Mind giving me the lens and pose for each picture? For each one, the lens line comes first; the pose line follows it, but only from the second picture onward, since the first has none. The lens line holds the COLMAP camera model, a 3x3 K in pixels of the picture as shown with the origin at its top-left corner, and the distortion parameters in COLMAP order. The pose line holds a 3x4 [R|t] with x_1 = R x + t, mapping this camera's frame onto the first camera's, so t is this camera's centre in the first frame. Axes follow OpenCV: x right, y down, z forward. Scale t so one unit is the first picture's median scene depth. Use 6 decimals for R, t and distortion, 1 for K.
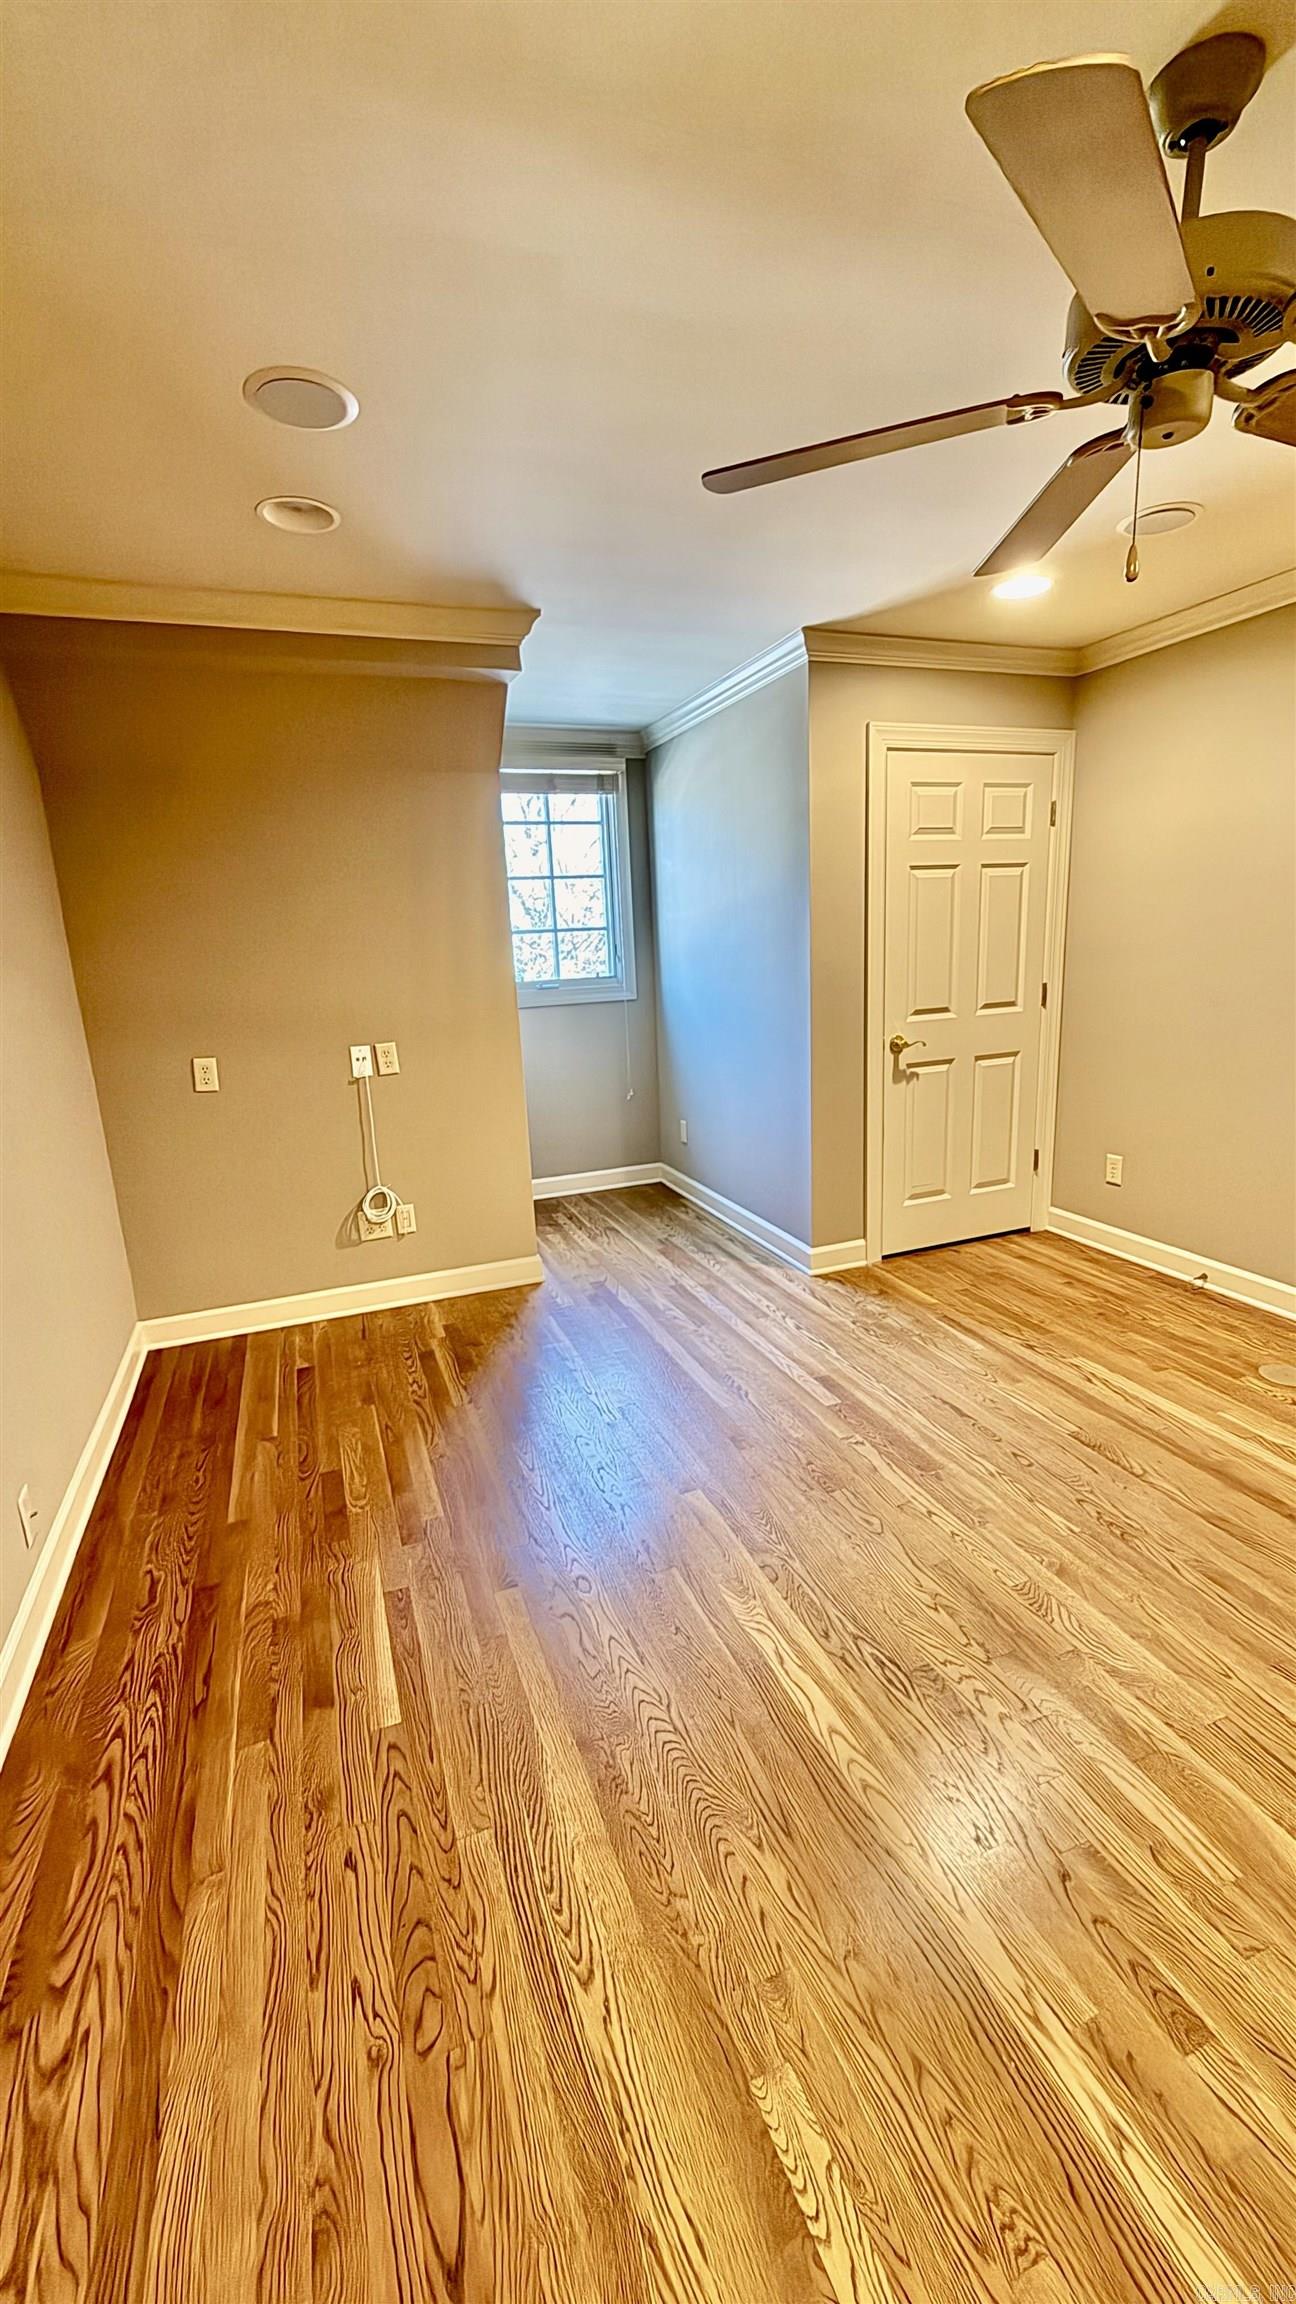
lens RADIAL K [[918.4, 0, 651.2], [0, 918.4, 1144.6], [0, 0, 1]] dist [-0.001537, 0.000237]
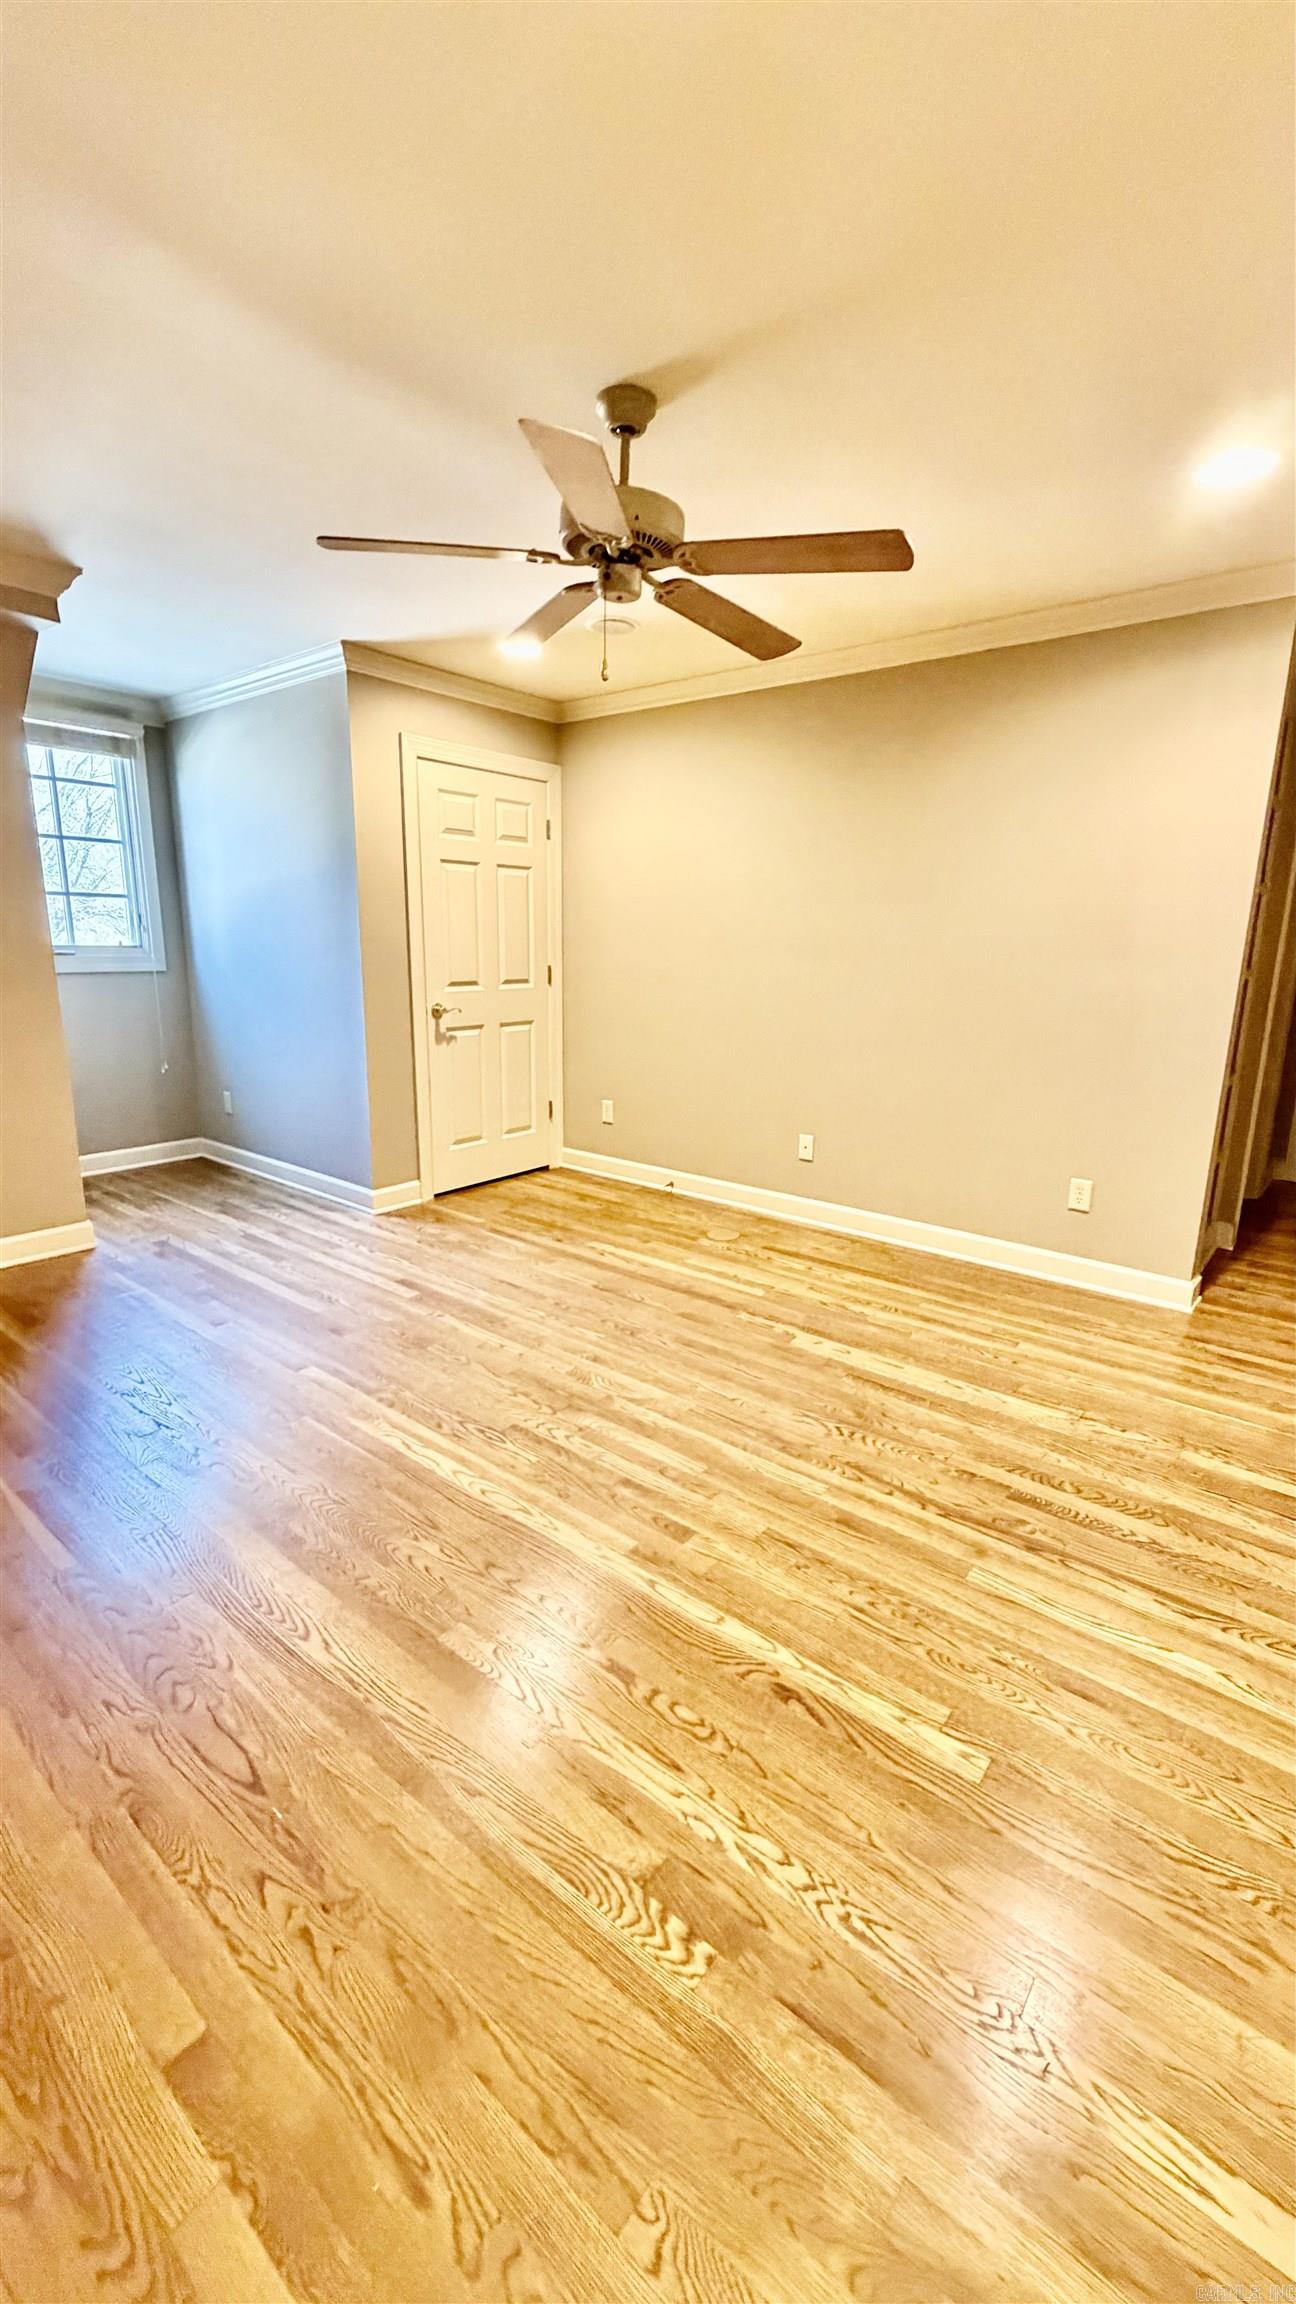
lens RADIAL K [[918.4, 0, 650.3], [0, 918.4, 1148.0], [0, 0, 1]] dist [-0.001537, 0.000237]
pose [[0.865941, -0.054448, 0.497174, -0.115635], [0.057305, 0.998311, 0.009520, 0.090722], [-0.496853, 0.020247, 0.867598, -0.193686]]
